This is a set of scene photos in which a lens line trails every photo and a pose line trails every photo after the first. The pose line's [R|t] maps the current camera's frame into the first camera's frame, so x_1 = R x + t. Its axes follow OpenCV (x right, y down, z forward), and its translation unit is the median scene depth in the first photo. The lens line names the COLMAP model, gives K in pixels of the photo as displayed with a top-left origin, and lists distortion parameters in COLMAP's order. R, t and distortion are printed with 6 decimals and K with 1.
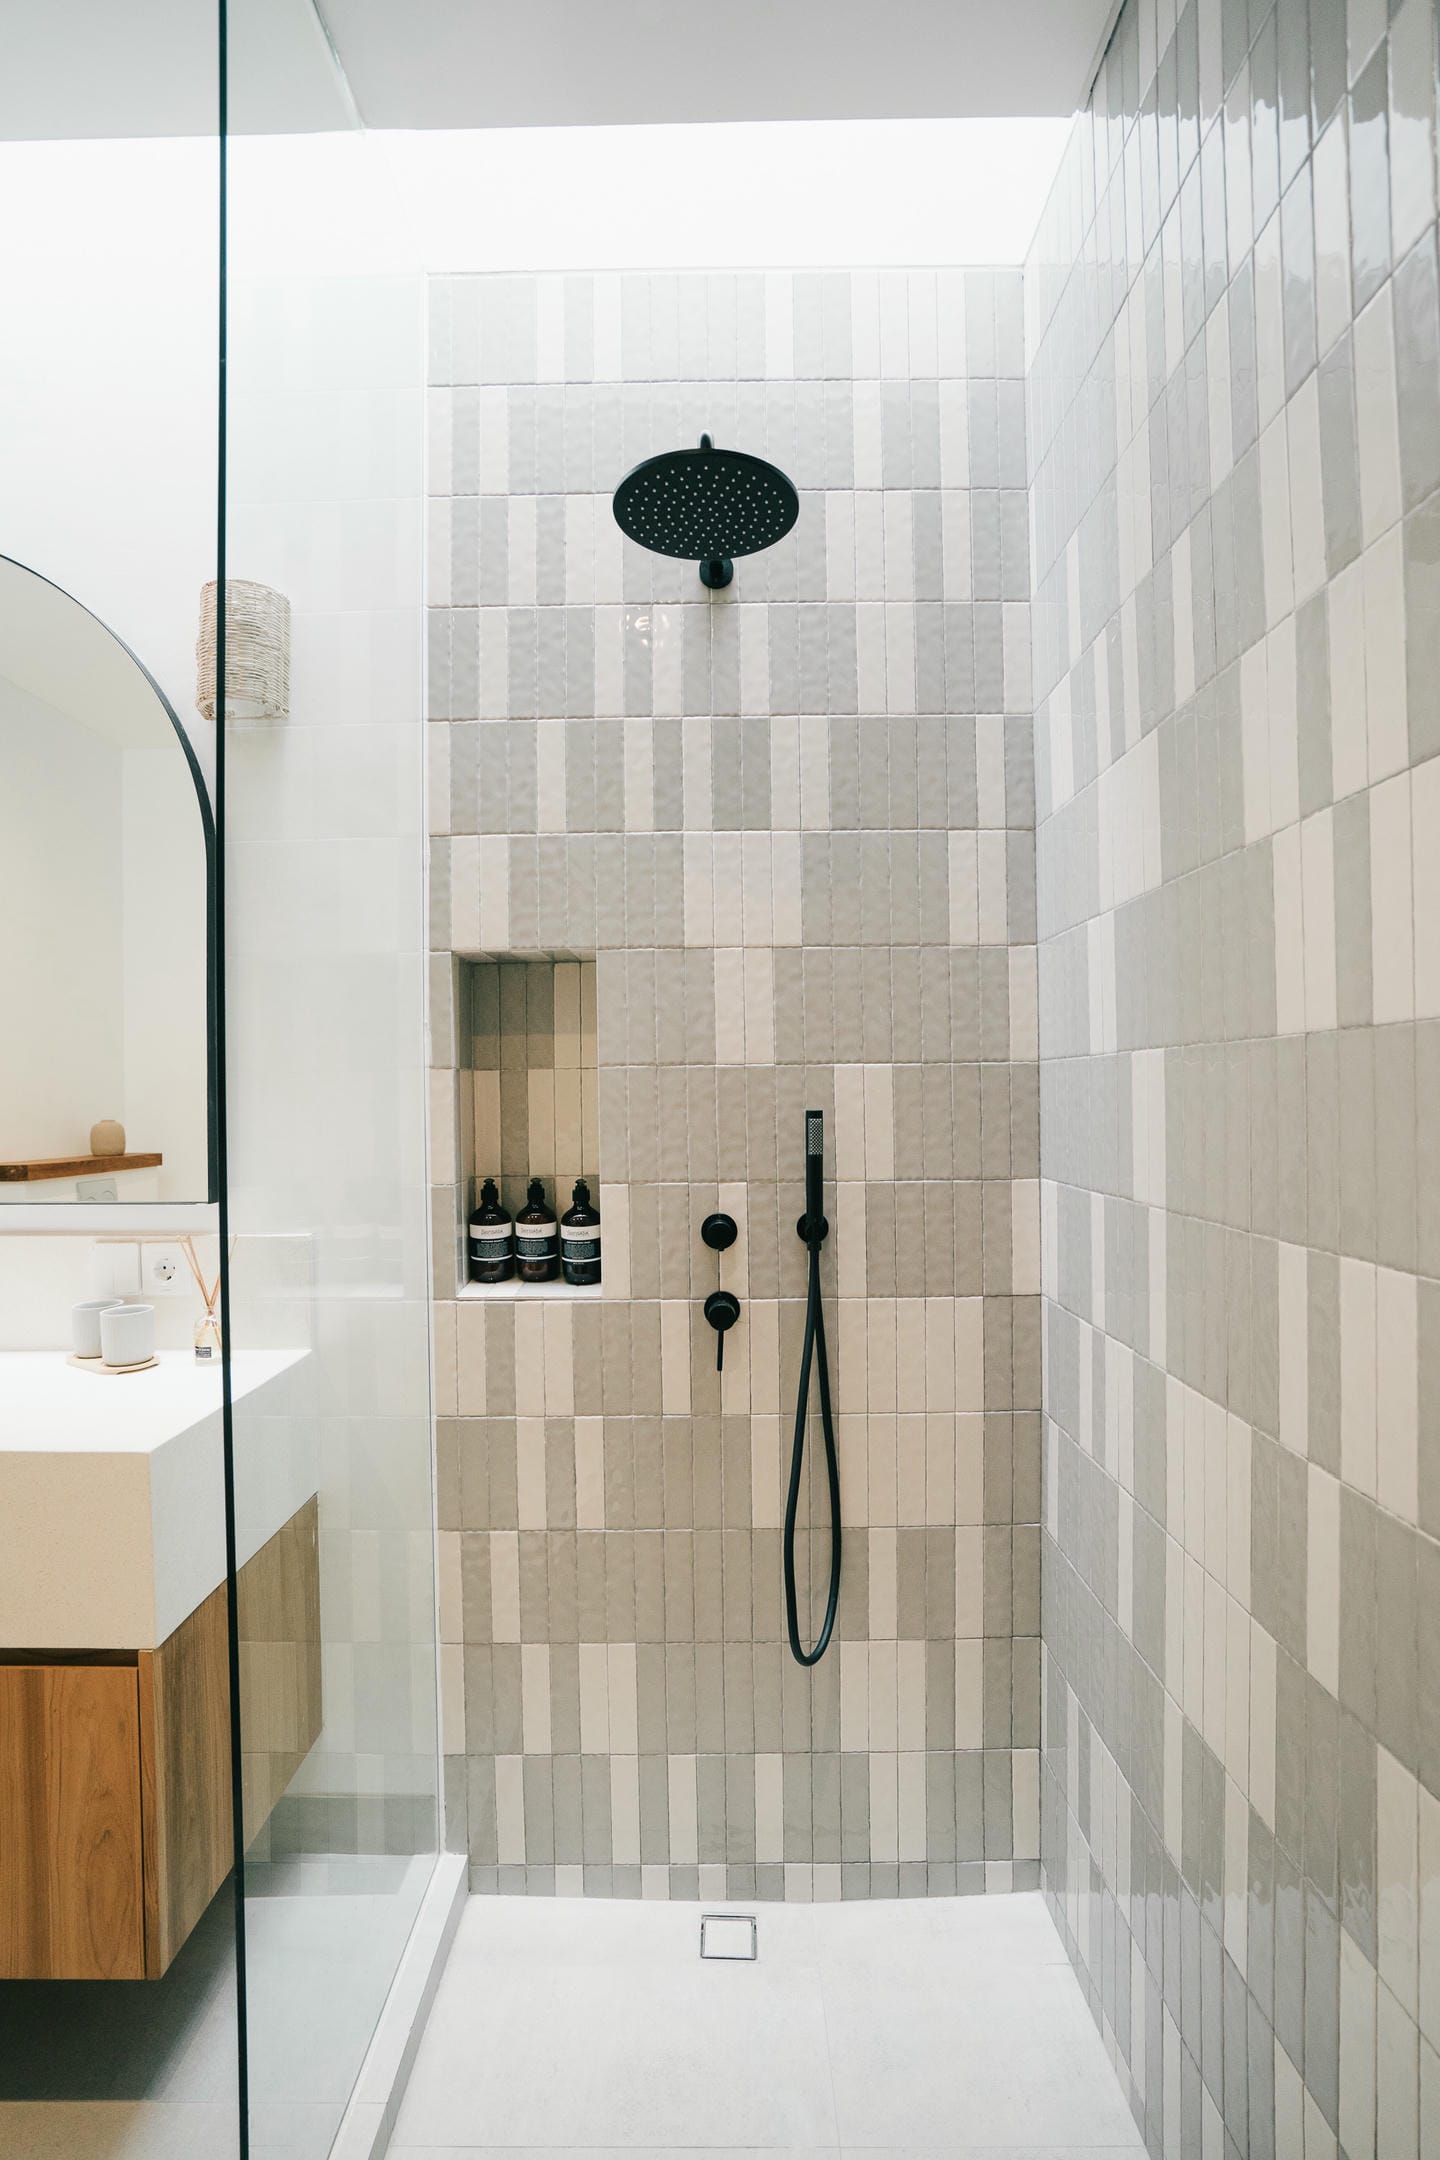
lens RADIAL K [[1018.1, 0, 719.3], [0, 1018.1, 1088.2], [0, 0, 1]] dist [-0.048758, 0.016692]
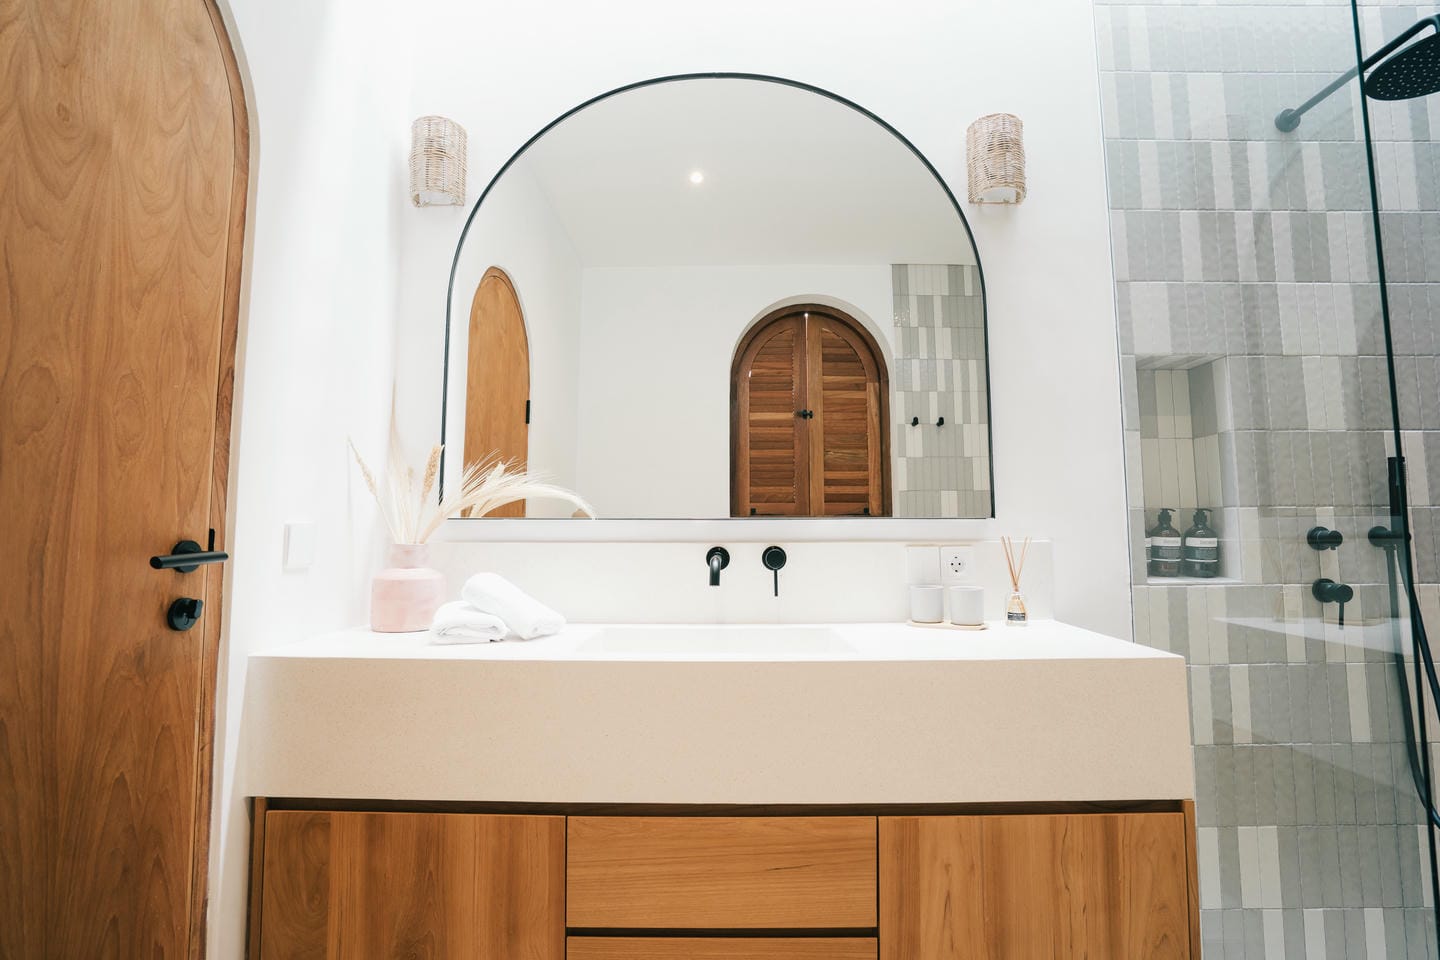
lens RADIAL K [[678.7, 0, 705.7], [0, 678.7, 476.6], [0, 0, 1]] dist [-0.048758, 0.016692]
pose [[0.999964, 0.008519, -0.000523, -0.910461], [-0.008533, 0.996736, -0.080274, 0.133729], [-0.000163, 0.080276, 0.996773, 0.015211]]
